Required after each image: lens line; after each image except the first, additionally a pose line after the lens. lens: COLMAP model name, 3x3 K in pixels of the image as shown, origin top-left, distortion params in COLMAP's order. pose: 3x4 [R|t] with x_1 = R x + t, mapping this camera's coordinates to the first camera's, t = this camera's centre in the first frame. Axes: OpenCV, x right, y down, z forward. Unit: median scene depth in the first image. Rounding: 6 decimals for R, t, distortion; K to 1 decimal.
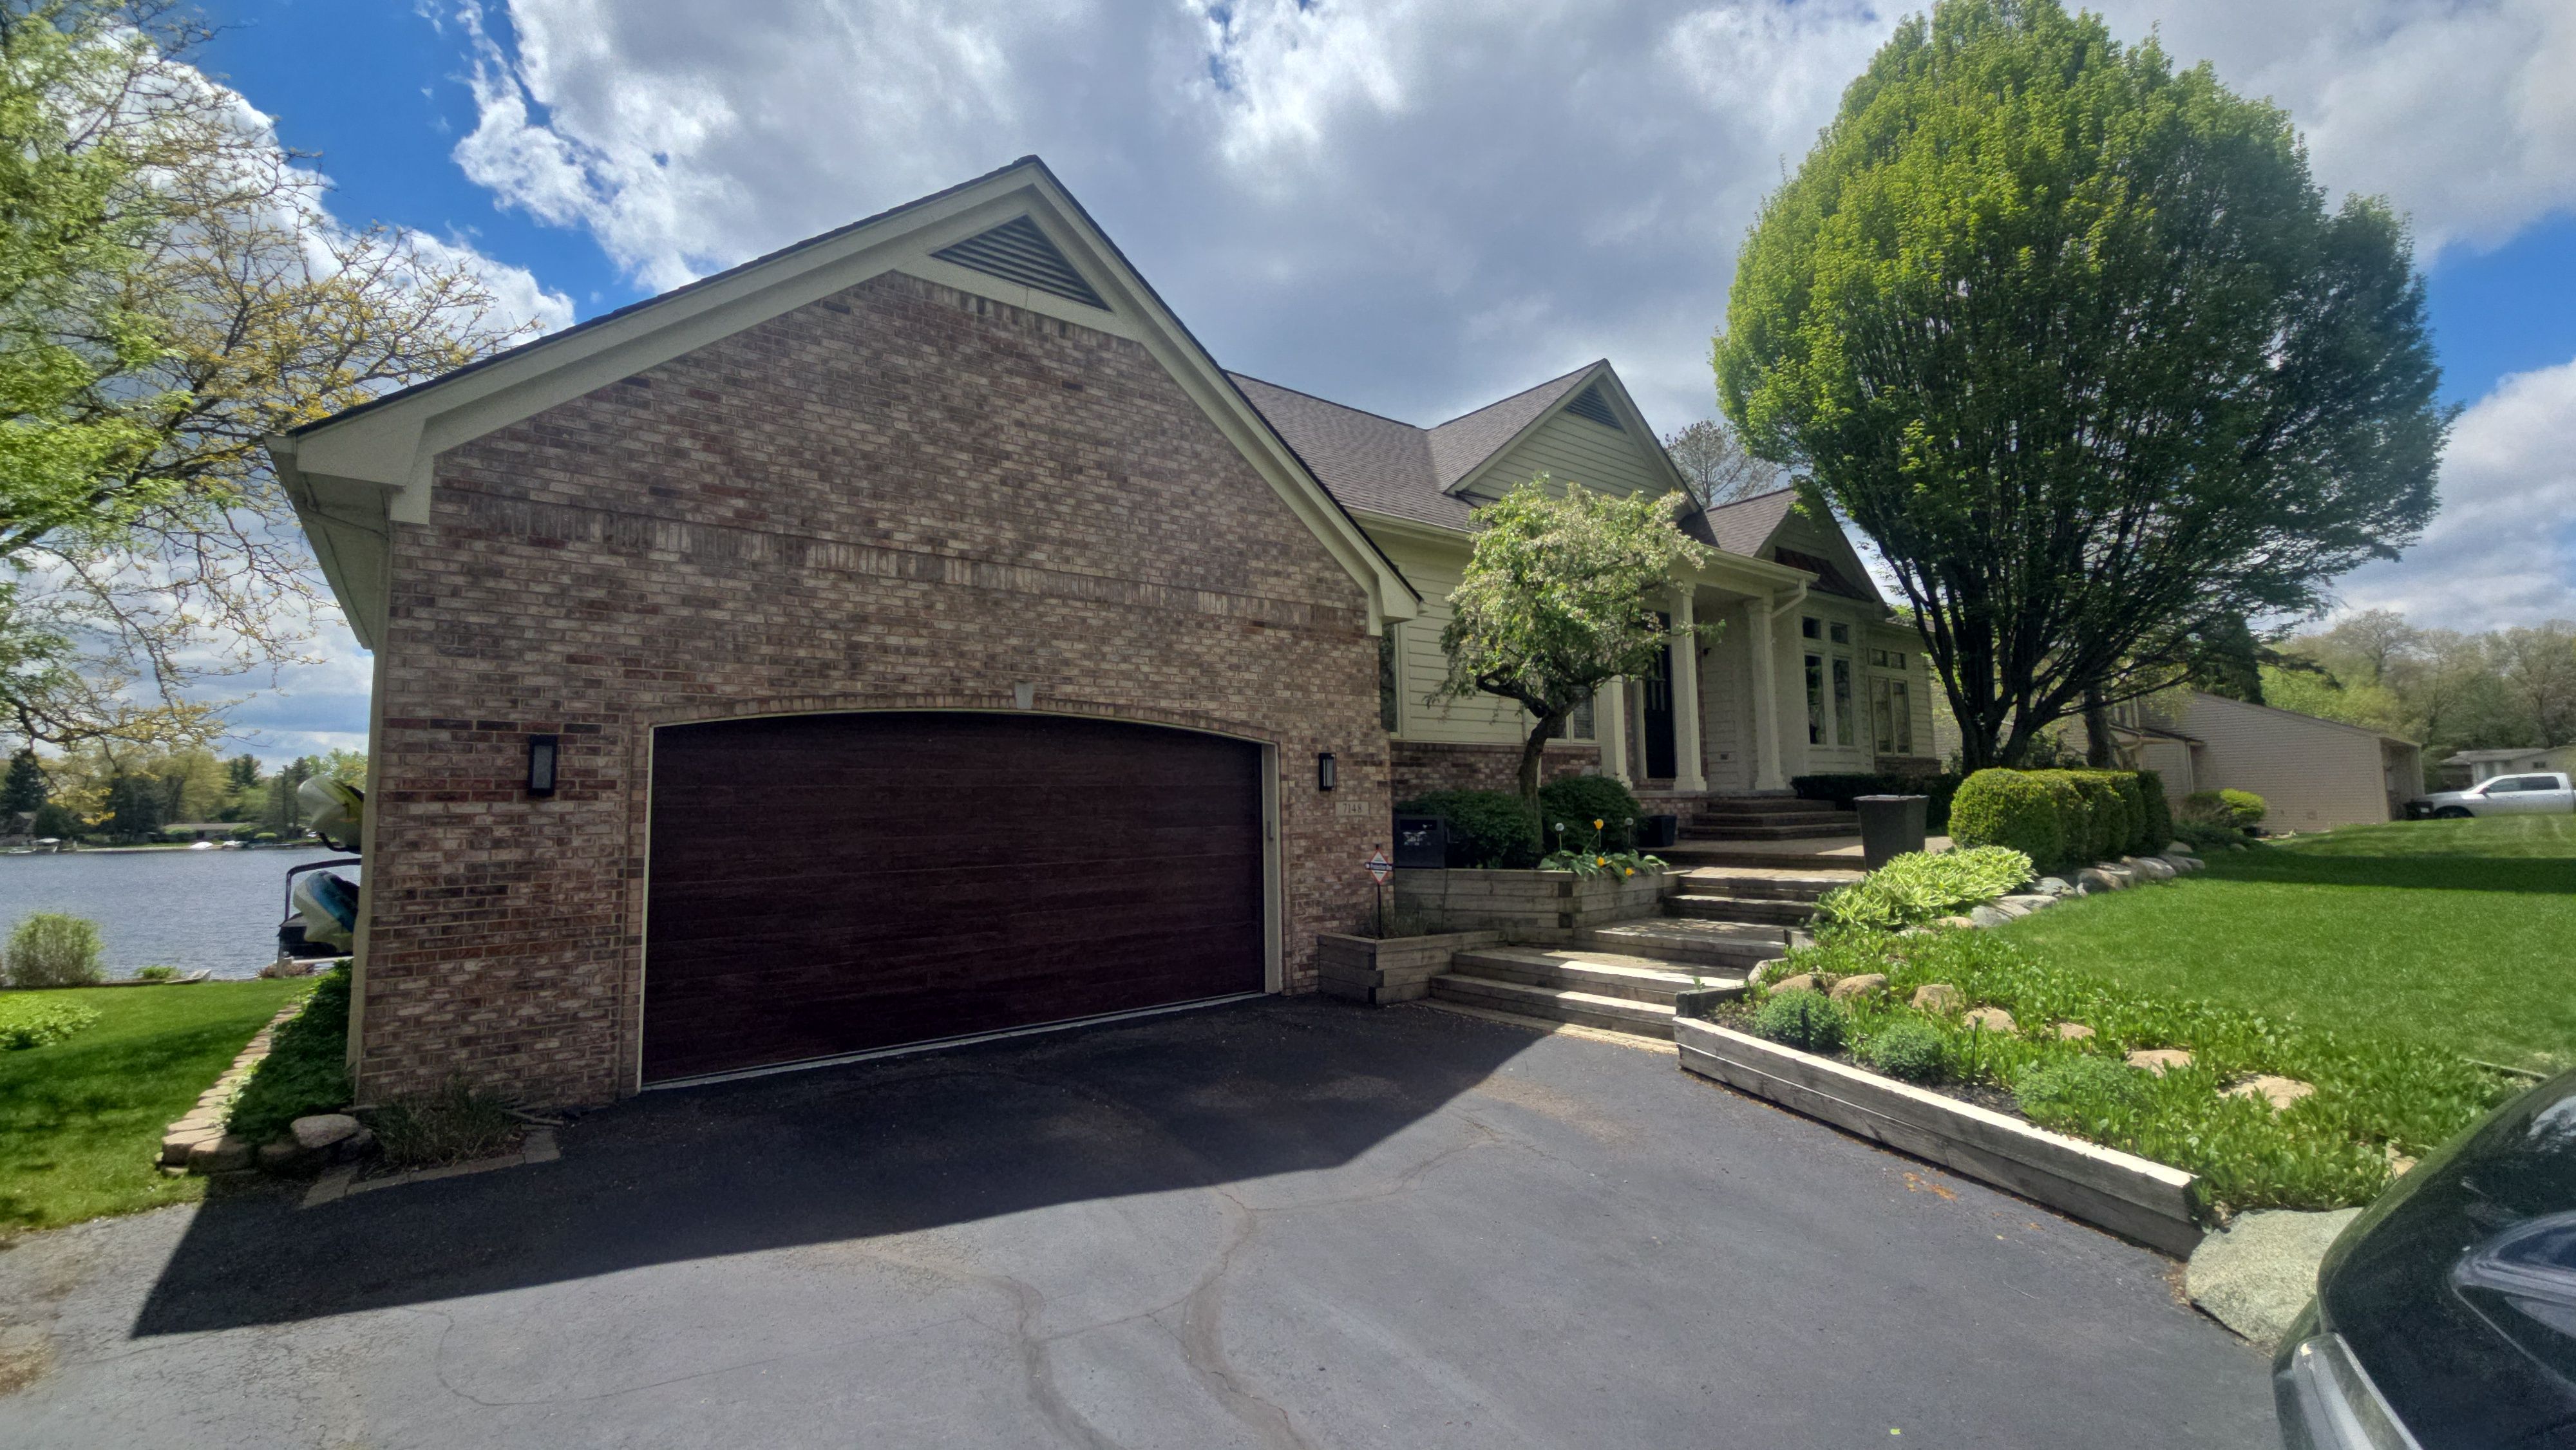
lens RADIAL K [[1066.4, 0, 1269.6], [0, 1066.4, 717.9], [0, 0, 1]] dist [-0.001896, 0.000076]
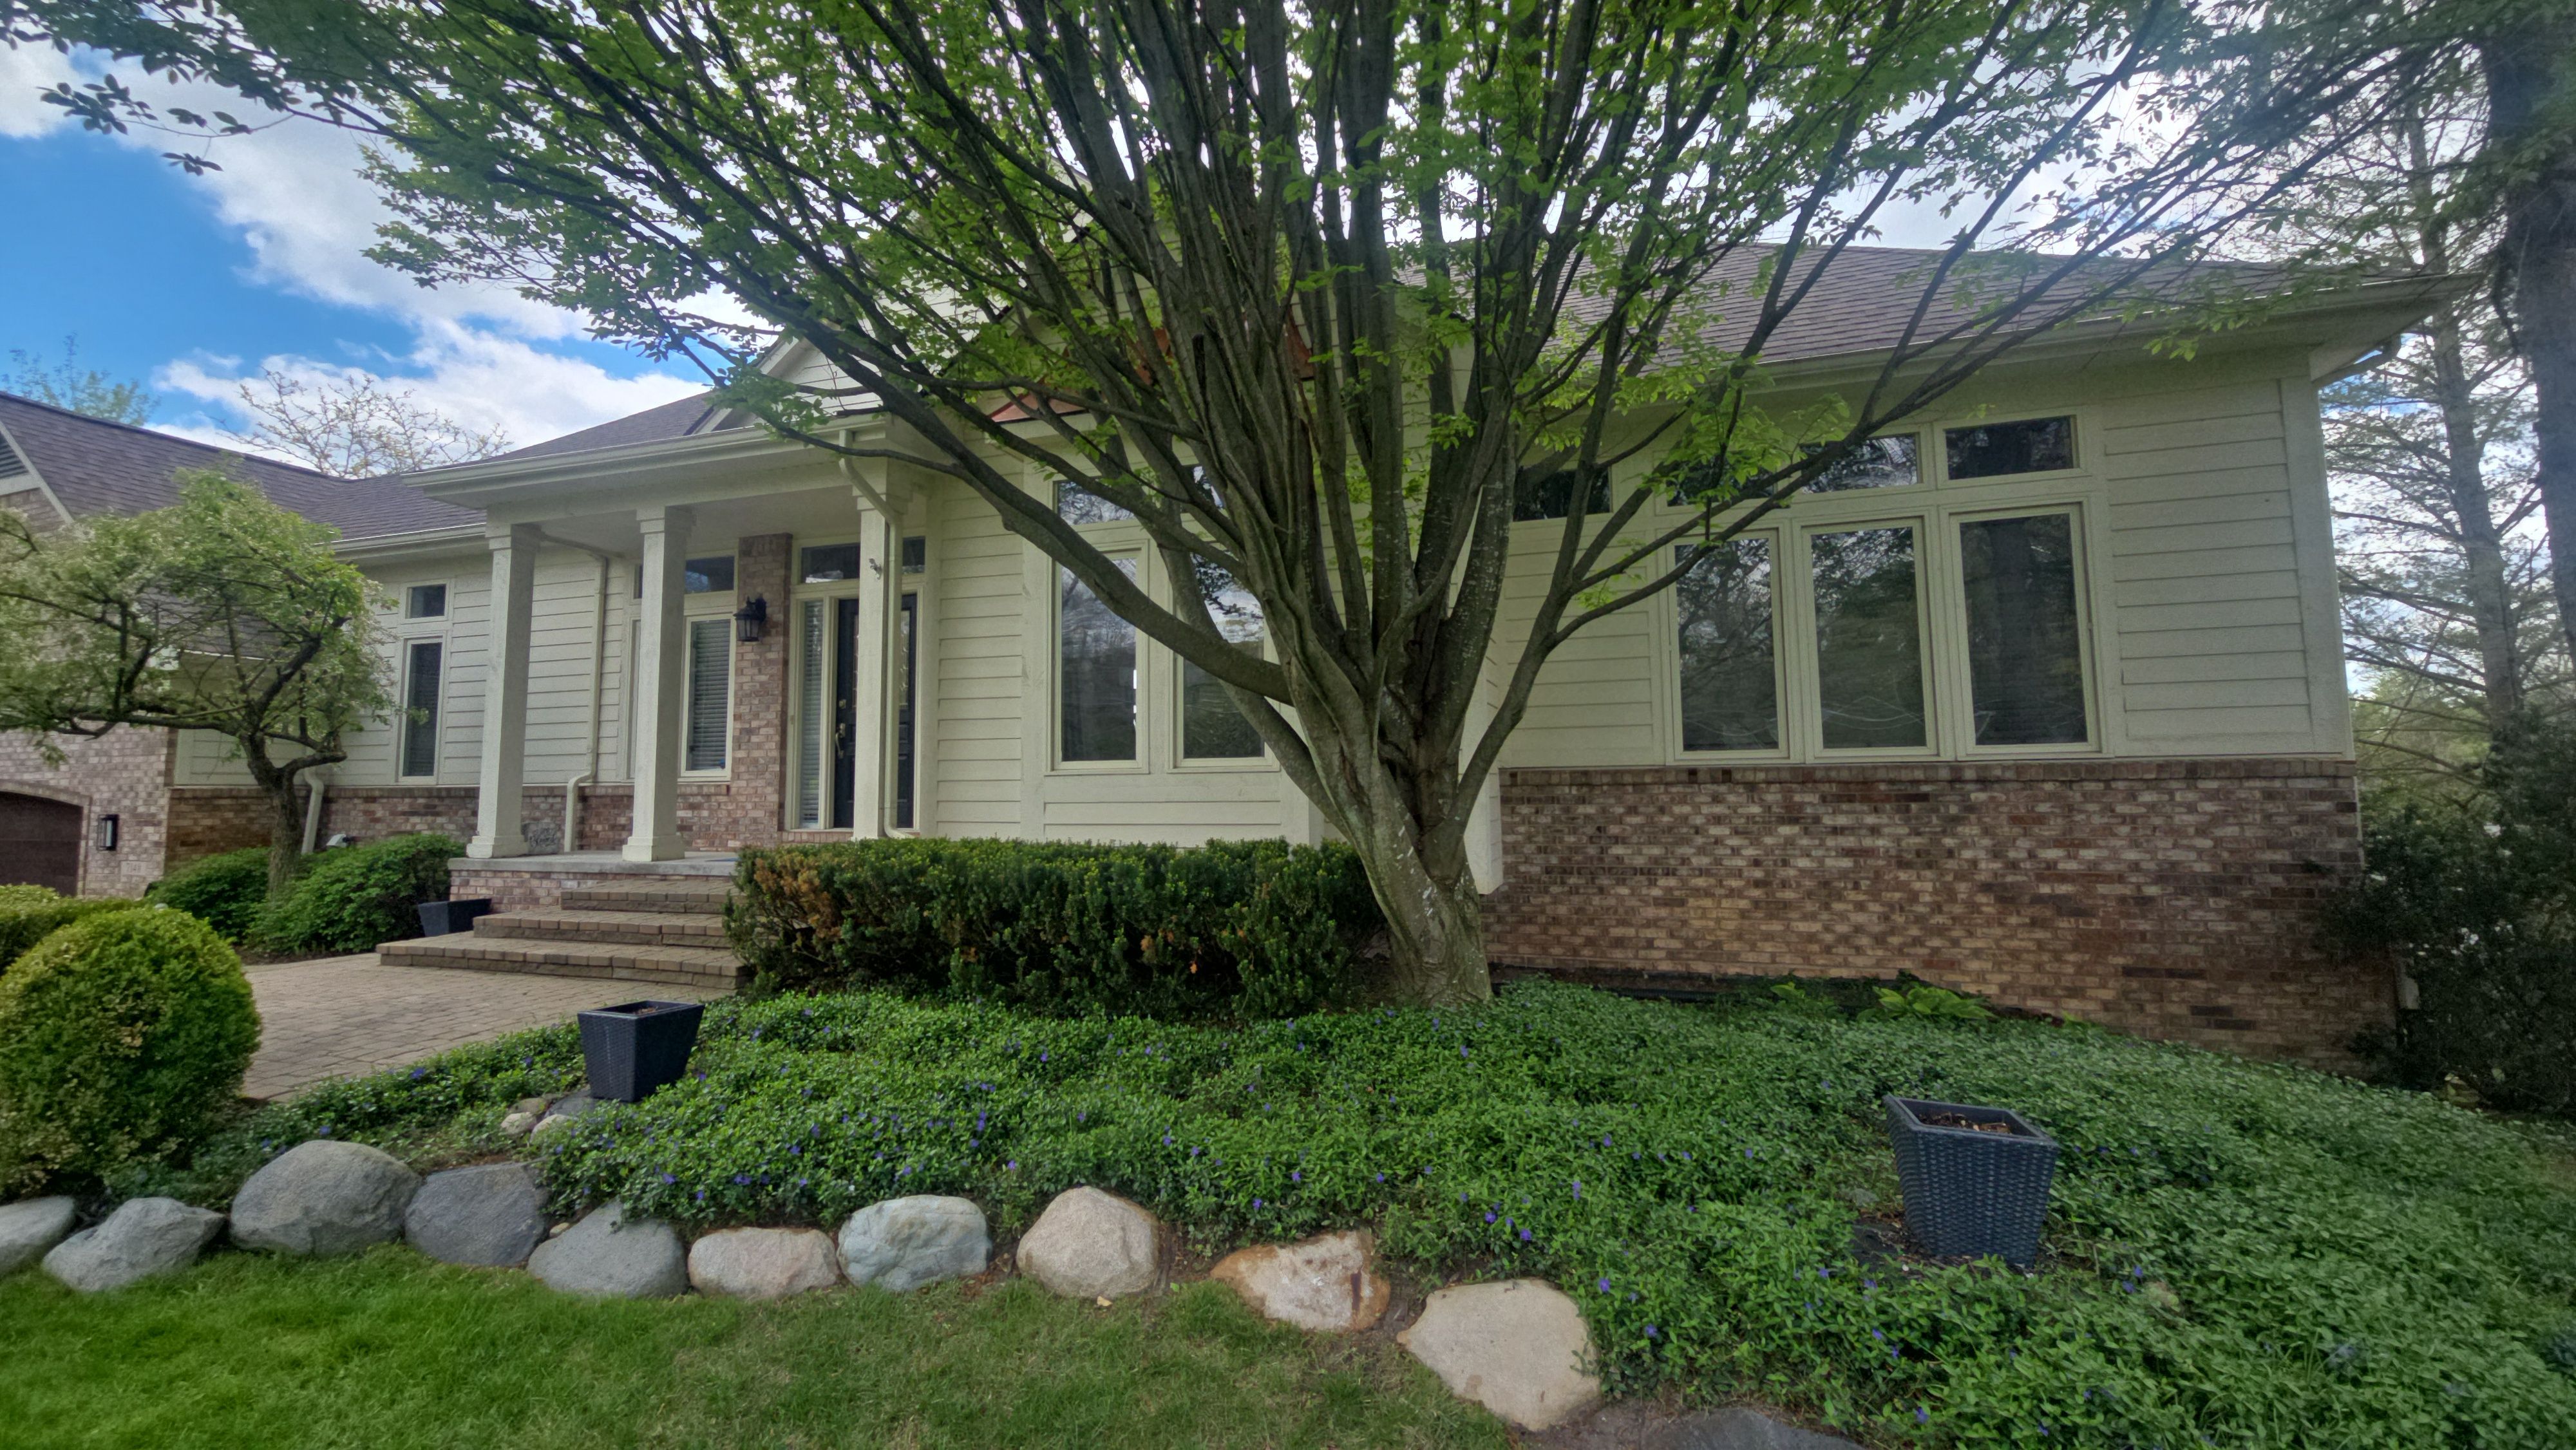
lens RADIAL K [[1039.2, 0, 1278.2], [0, 1039.2, 710.1], [0, 0, 1]] dist [0.001098, -0.000312]
pose [[0.546428, -0.047886, -0.836136, 1.914927], [0.070059, 0.997478, -0.011342, 0.028053], [0.834571, -0.052381, 0.548405, 1.738101]]
